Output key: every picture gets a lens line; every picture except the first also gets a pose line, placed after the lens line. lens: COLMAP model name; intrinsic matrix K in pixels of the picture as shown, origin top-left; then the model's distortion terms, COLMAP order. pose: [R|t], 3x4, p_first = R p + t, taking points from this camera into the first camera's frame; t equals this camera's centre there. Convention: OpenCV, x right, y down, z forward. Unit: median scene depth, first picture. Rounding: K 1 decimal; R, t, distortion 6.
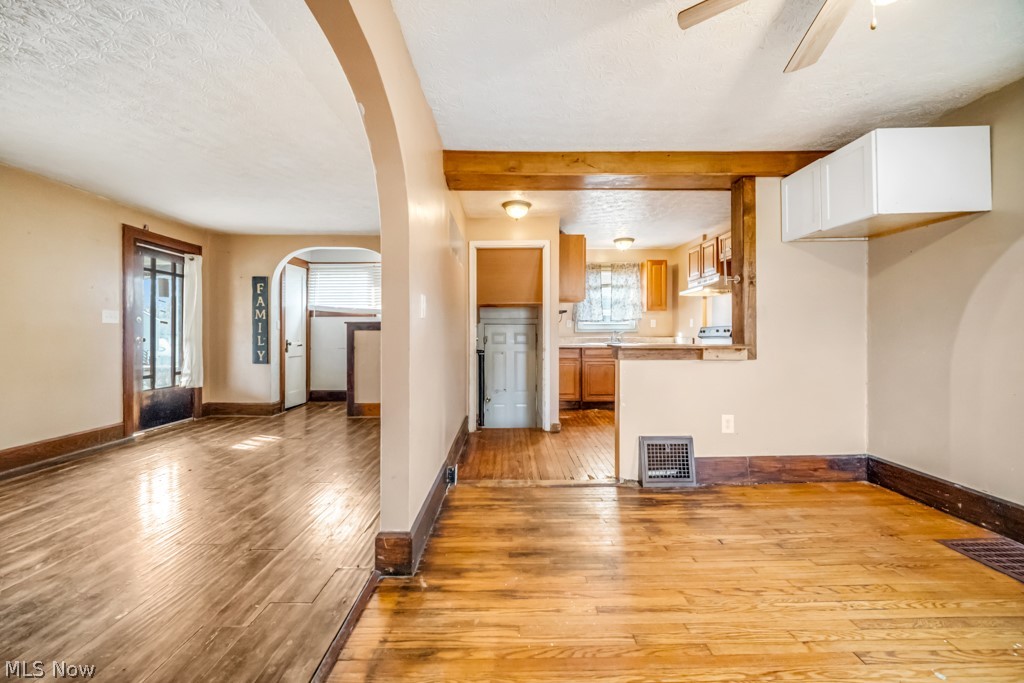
lens RADIAL K [[406.2, 0, 516.9], [0, 406.2, 335.7], [0, 0, 1]] dist [-0.003651, 0.000505]
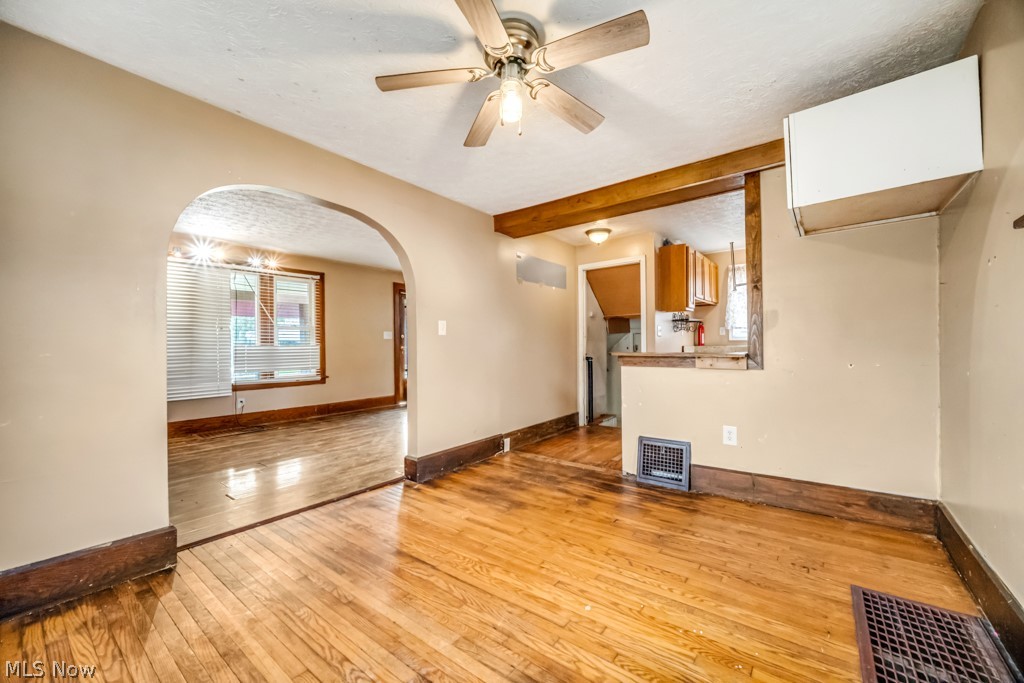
lens RADIAL K [[406.2, 0, 520.5], [0, 406.2, 345.2], [0, 0, 1]] dist [-0.003651, 0.000505]
pose [[0.787598, -0.005194, -0.616167, 0.724156], [0.006542, 0.999979, -0.000067, 0.000001], [0.616154, -0.003978, 0.787615, -0.064654]]
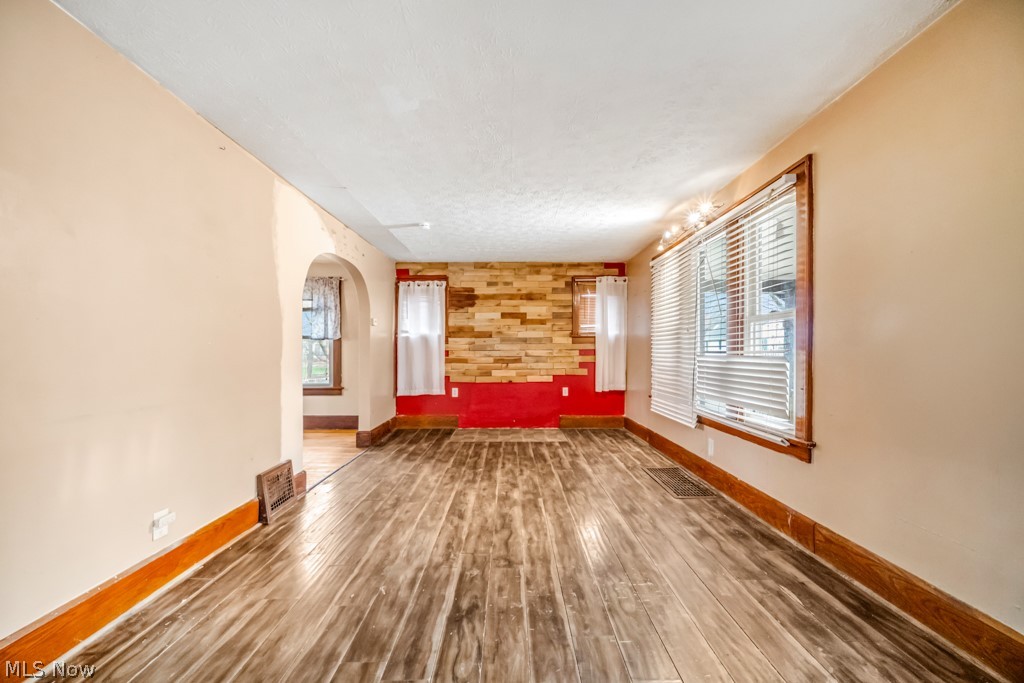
lens RADIAL K [[406.2, 0, 510.9], [0, 406.2, 354.7], [0, 0, 1]] dist [-0.003651, 0.000505]
pose [[-0.999837, -0.000556, 0.018046, -0.780385], [-0.000440, 0.999979, 0.006443, -0.011633], [-0.018049, 0.006434, -0.999816, 1.686359]]
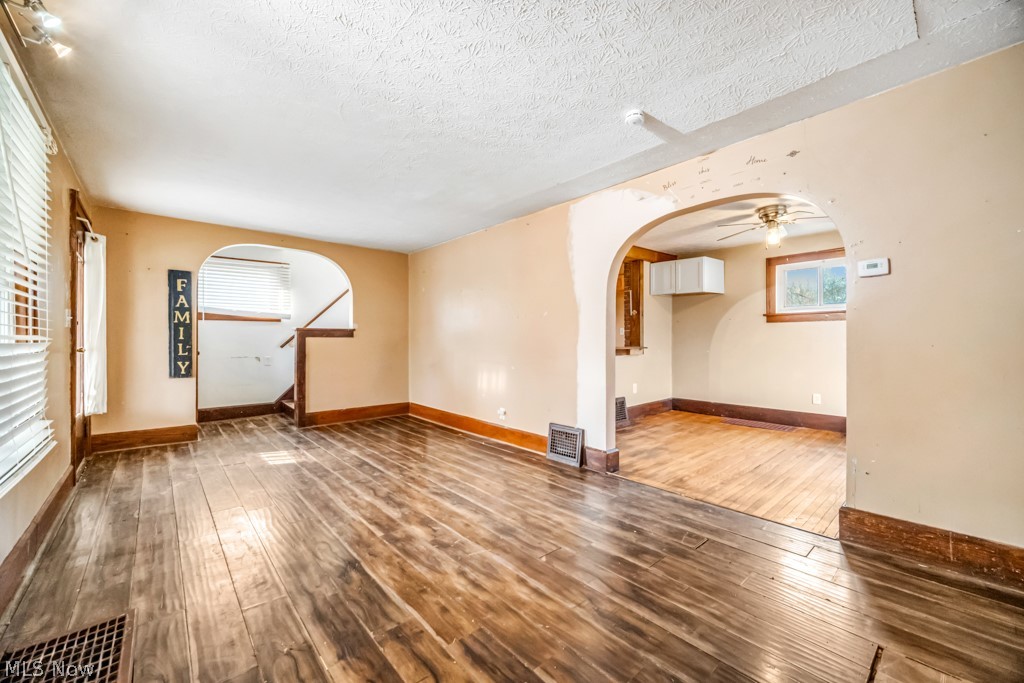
lens RADIAL K [[406.2, 0, 510.0], [0, 406.2, 330.3], [0, 0, 1]] dist [-0.003651, 0.000505]
pose [[0.764646, 0.014190, 0.644294, -1.145557], [0.003016, 0.999668, -0.025595, -0.005294], [-0.644443, 0.021514, 0.764349, -0.074711]]
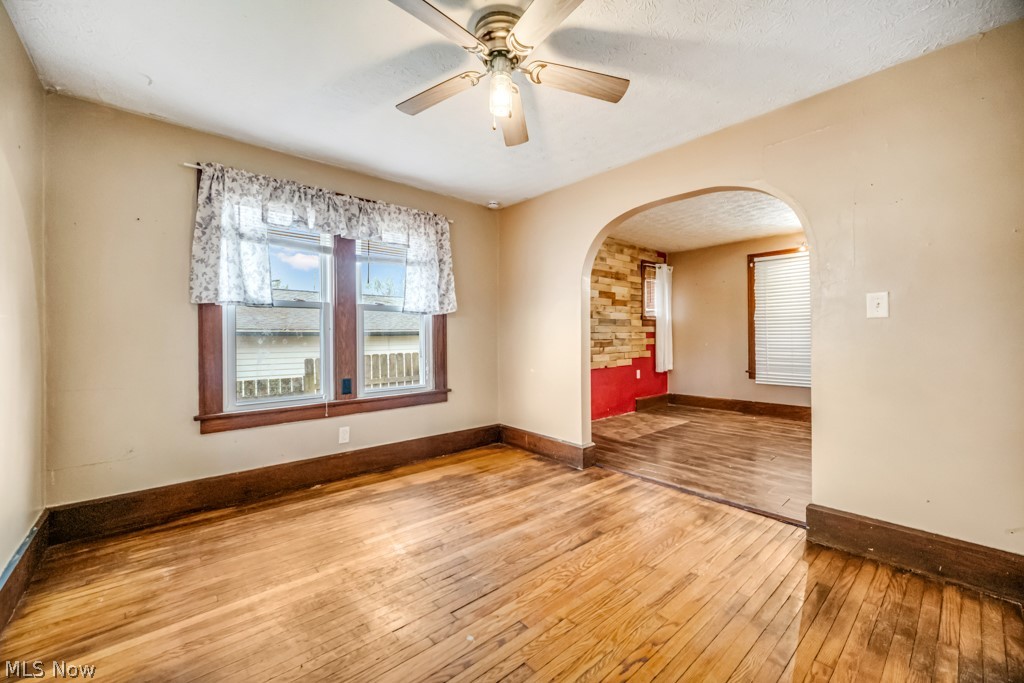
lens RADIAL K [[406.2, 0, 498.9], [0, 406.2, 337.1], [0, 0, 1]] dist [-0.003651, 0.000505]
pose [[-0.777620, 0.002714, -0.628728, 0.731816], [0.003960, 0.999992, -0.000582, -0.001896], [0.628722, -0.002943, -0.777625, 0.836165]]
